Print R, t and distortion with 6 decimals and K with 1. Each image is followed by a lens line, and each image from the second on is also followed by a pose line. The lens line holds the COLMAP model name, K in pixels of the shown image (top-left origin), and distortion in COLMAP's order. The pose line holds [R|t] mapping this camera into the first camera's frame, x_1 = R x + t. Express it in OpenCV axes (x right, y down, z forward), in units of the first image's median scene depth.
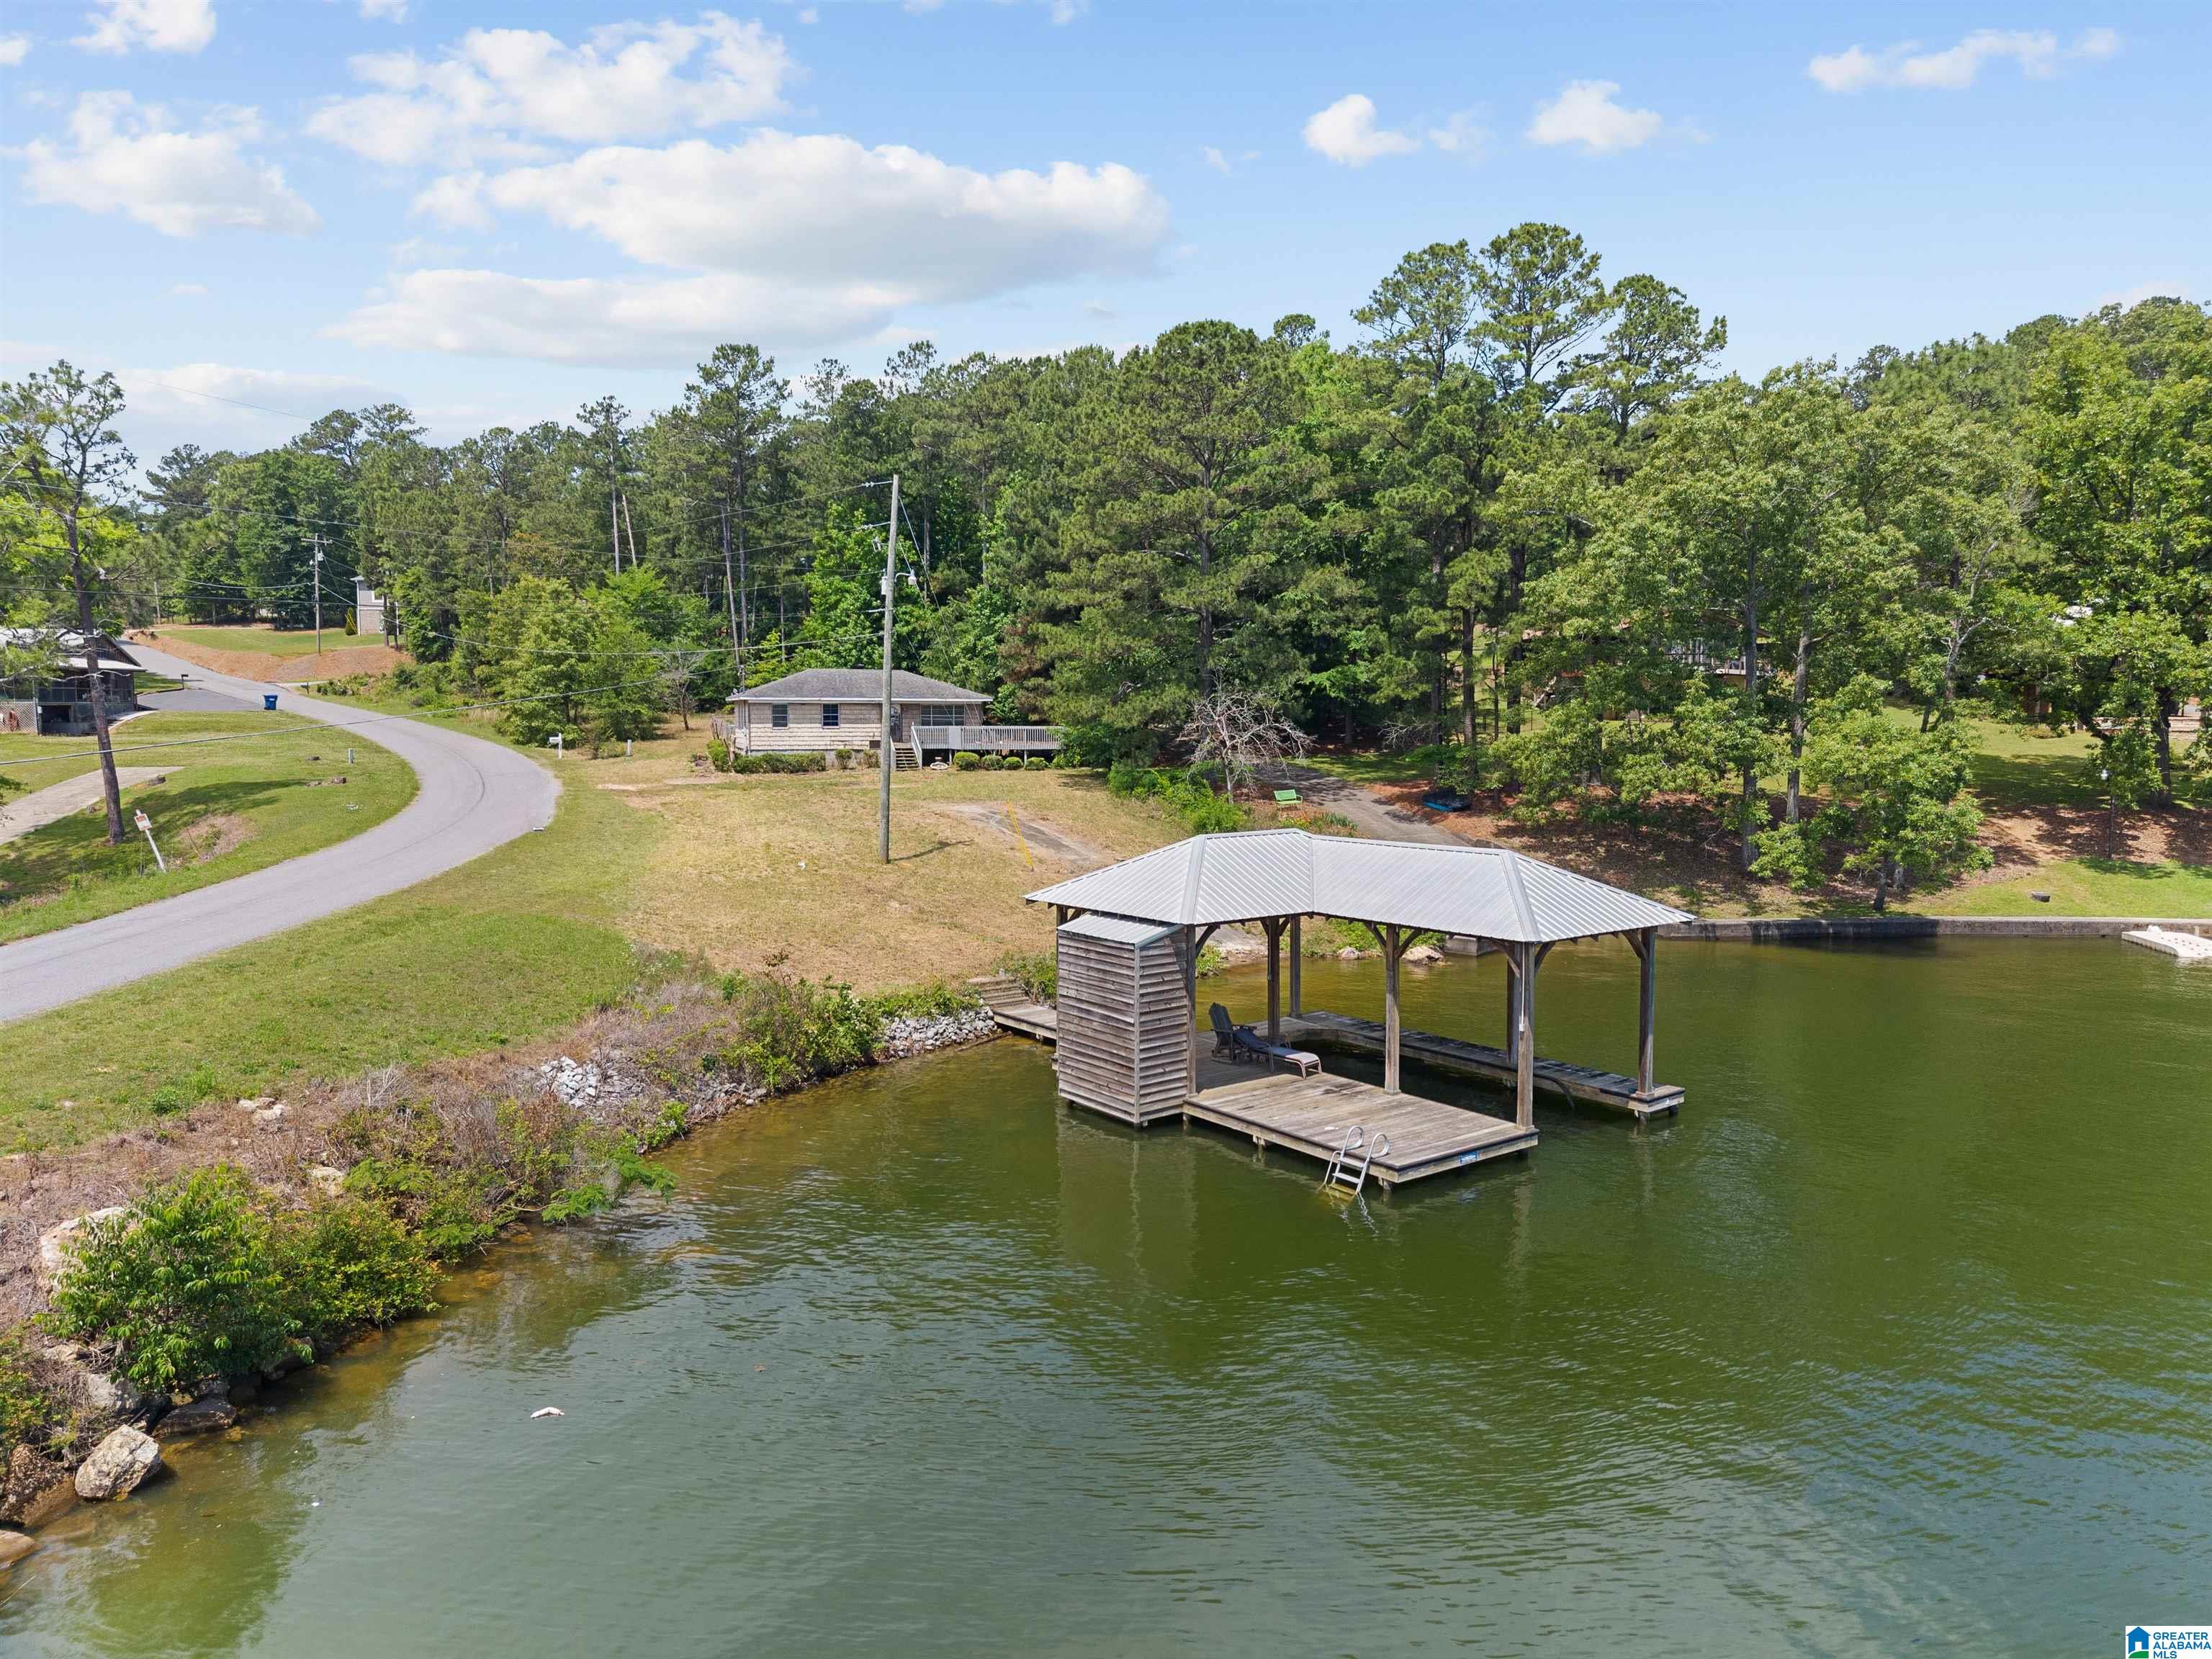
lens RADIAL K [[1496.8, 0, 1106.0], [0, 1496.8, 829.5], [0, 0, 1]] dist [0.017504, -0.039753]
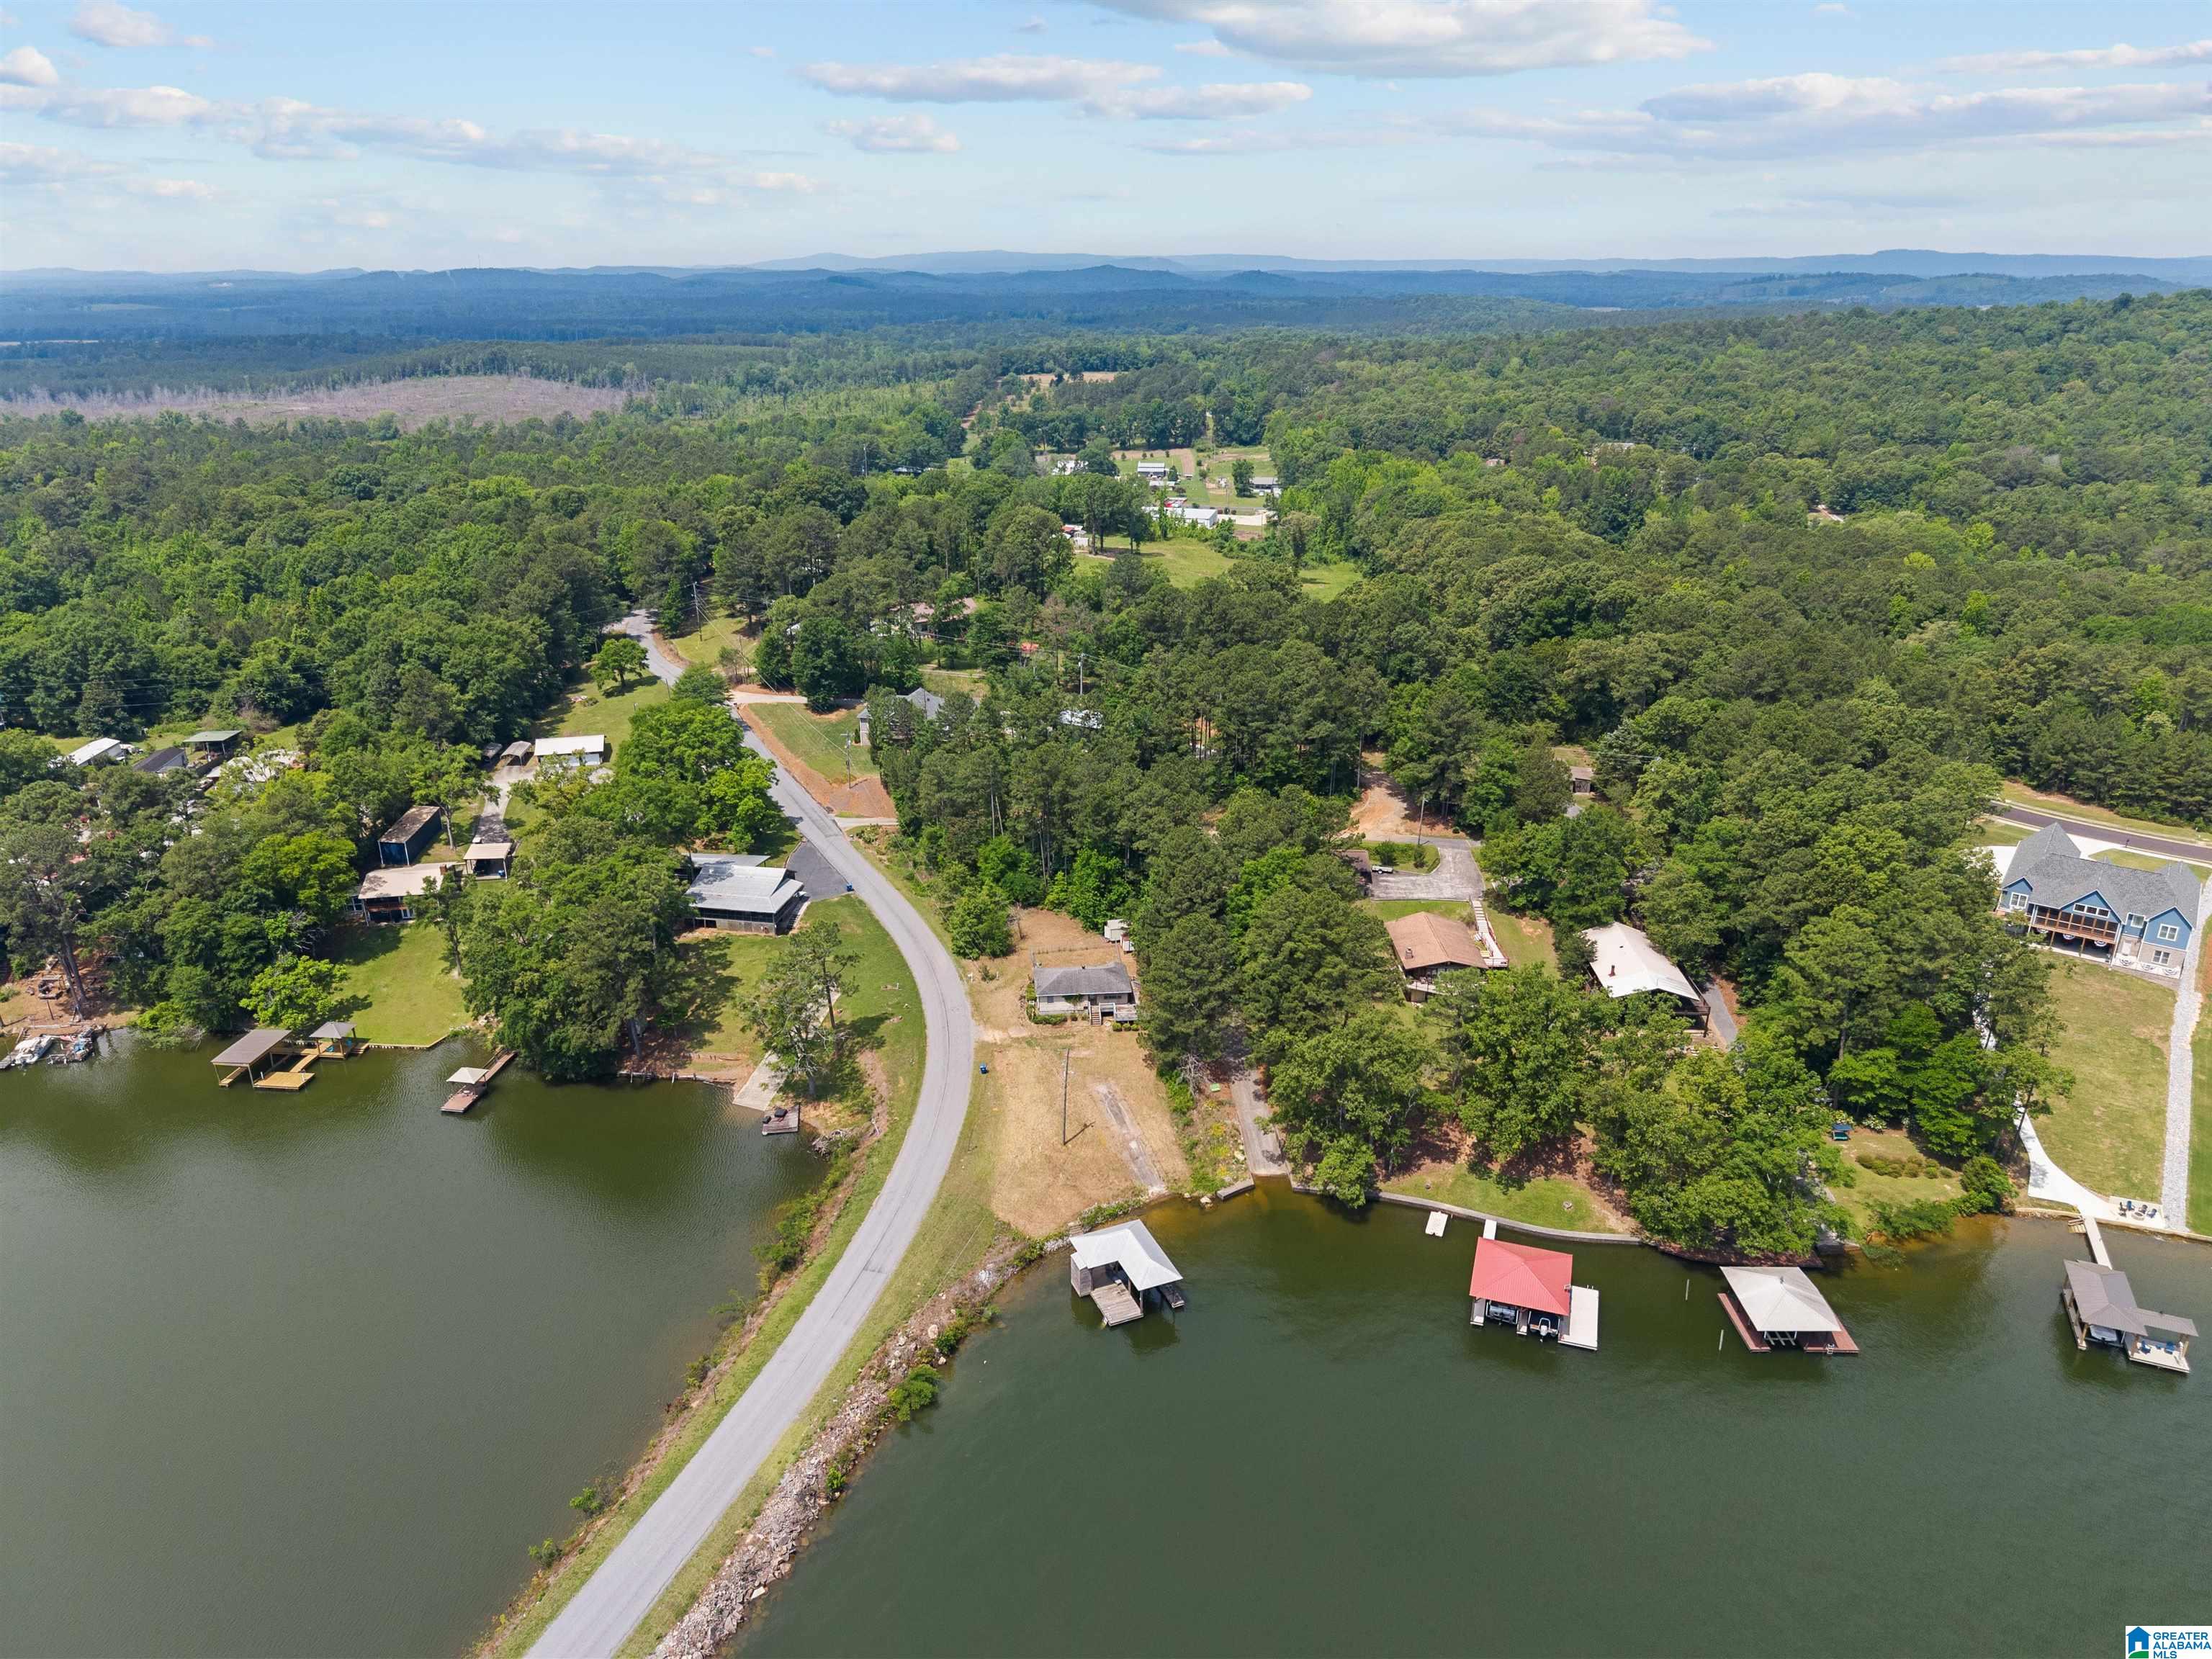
lens RADIAL K [[1458.1, 0, 1107.6], [0, 1458.1, 884.5], [0, 0, 1]] dist [0.042331, -0.066081]
pose [[0.969080, 0.110648, -0.220546, 0.456725], [-0.031026, 0.941367, 0.335956, -1.212808], [0.244787, -0.318726, 0.915693, -1.365126]]
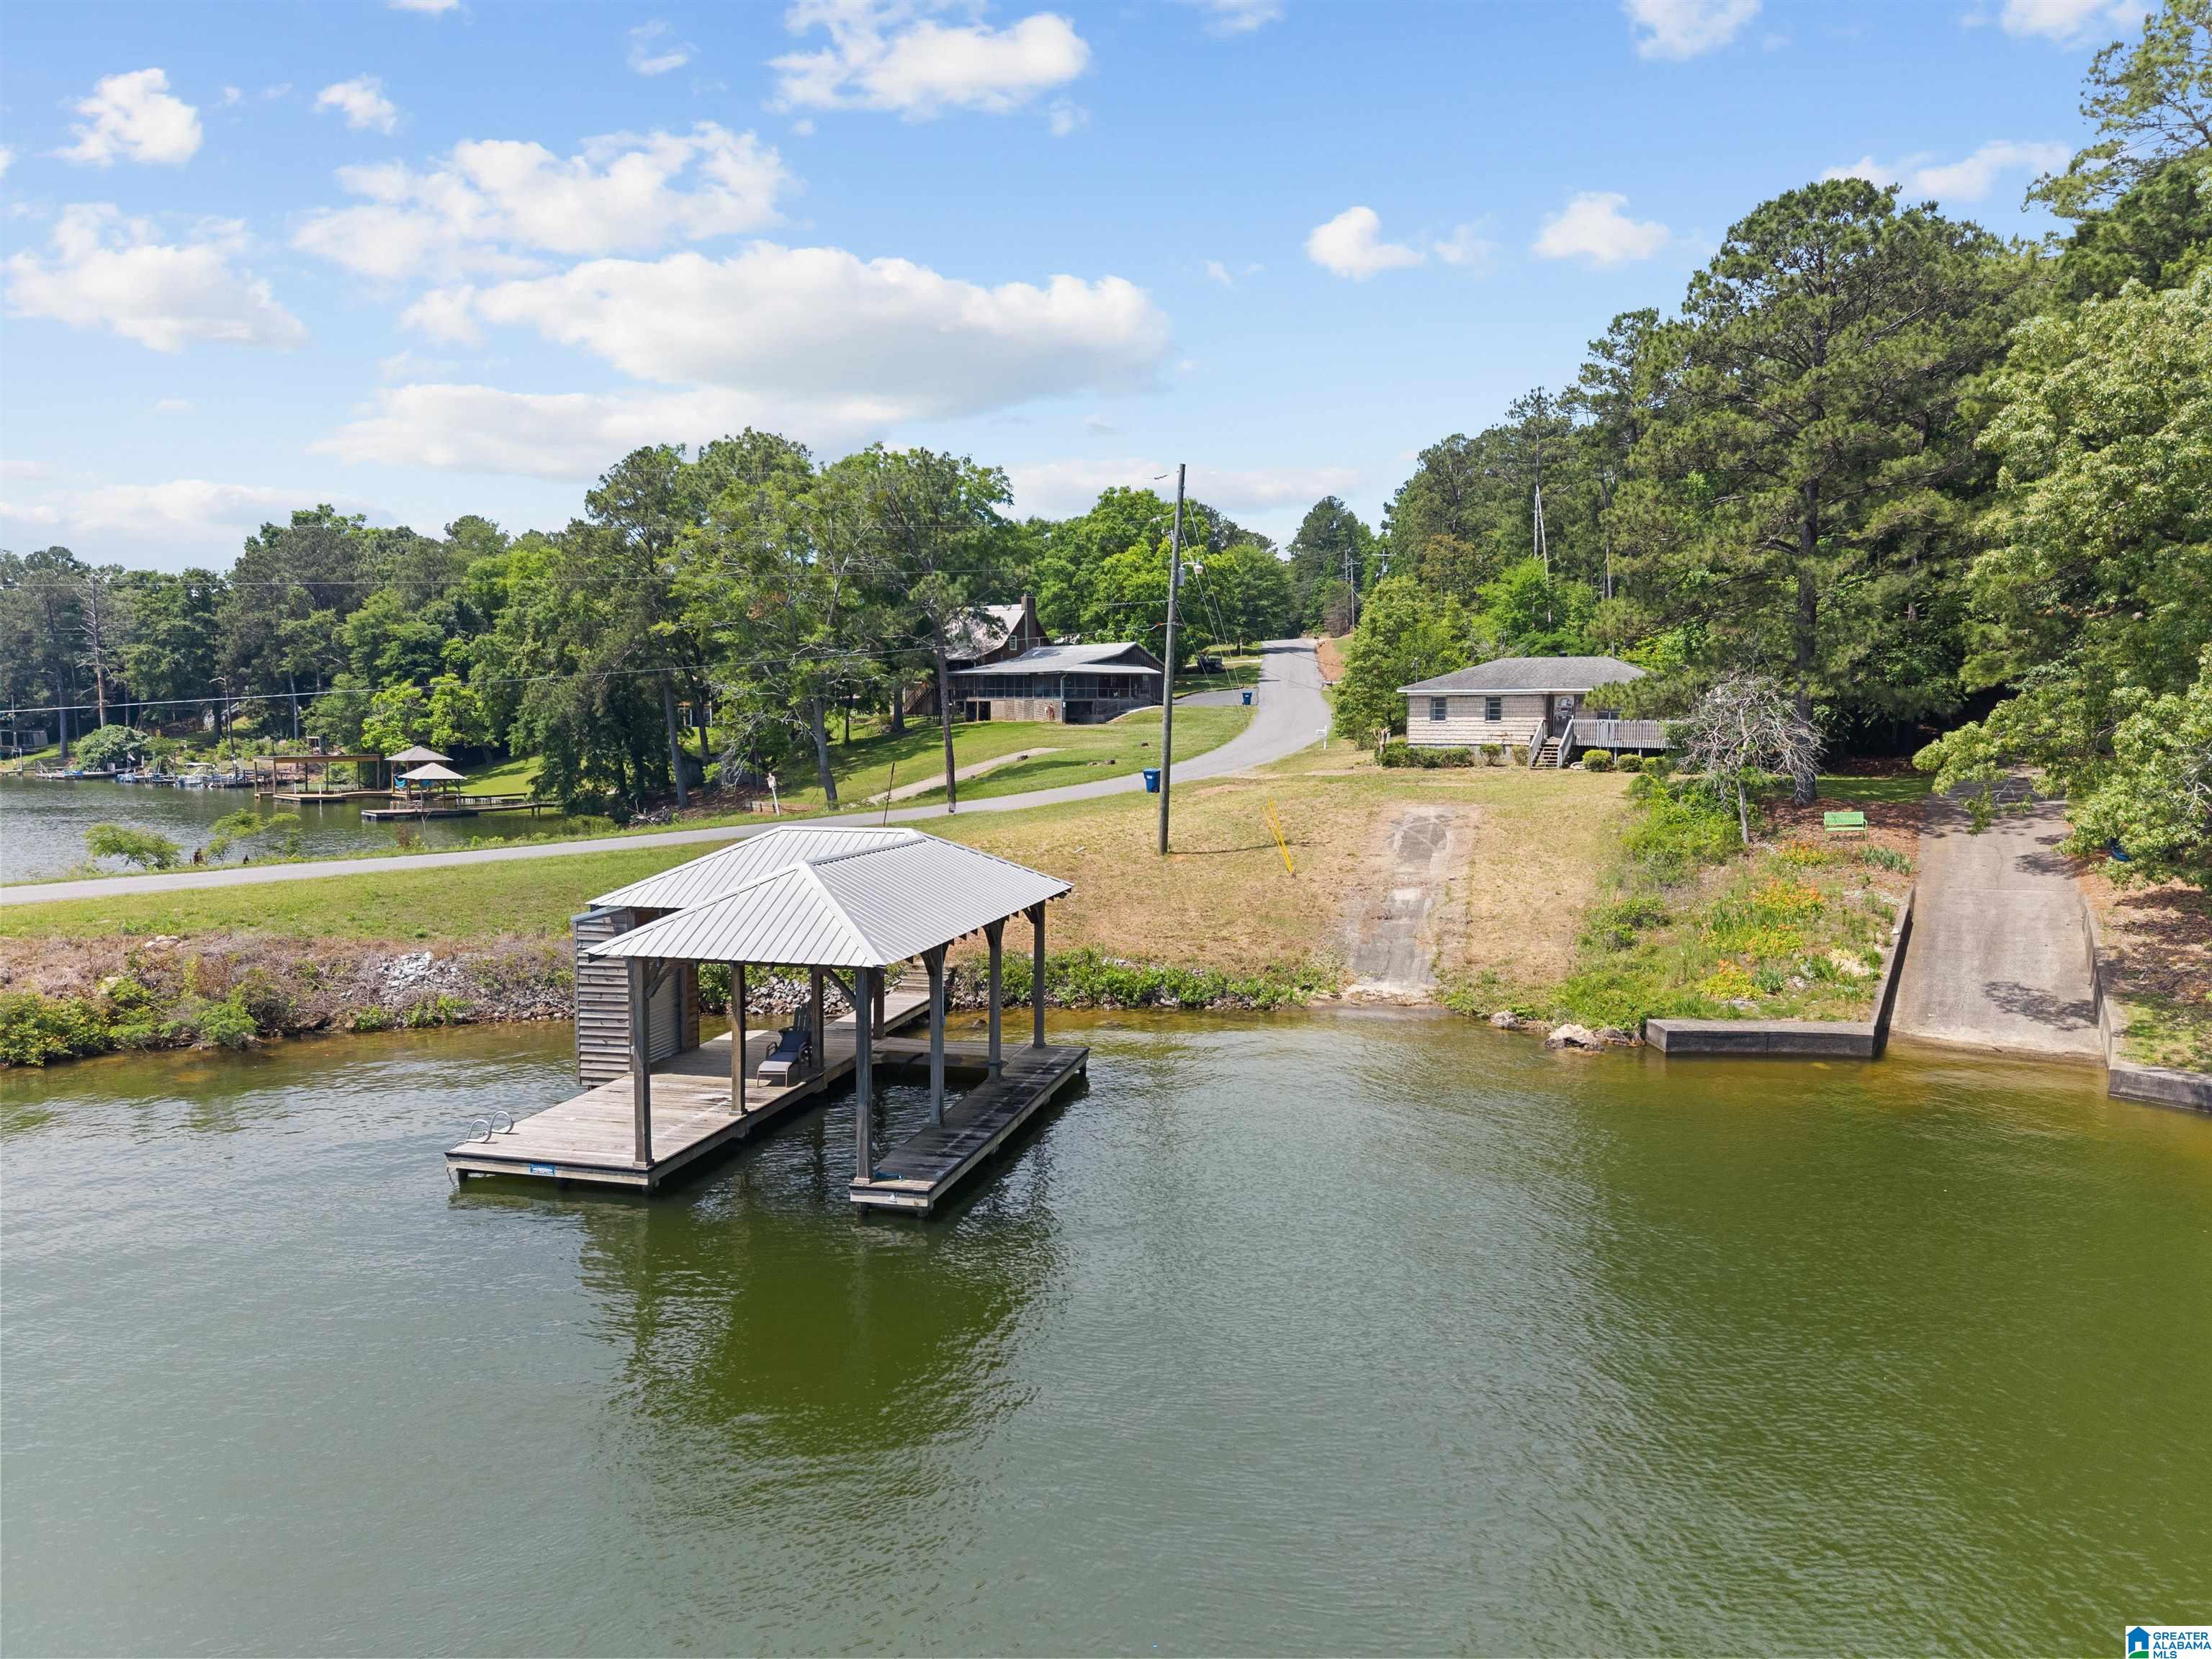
lens RADIAL K [[1493.4, 0, 1106.0], [0, 1493.4, 829.5], [0, 0, 1]] dist [0.026854, -0.037897]
pose [[0.614629, 0.063708, -0.786239, 0.438571], [-0.060348, 0.997610, 0.033658, -0.018583], [0.786504, 0.026761, 0.617005, 0.251267]]
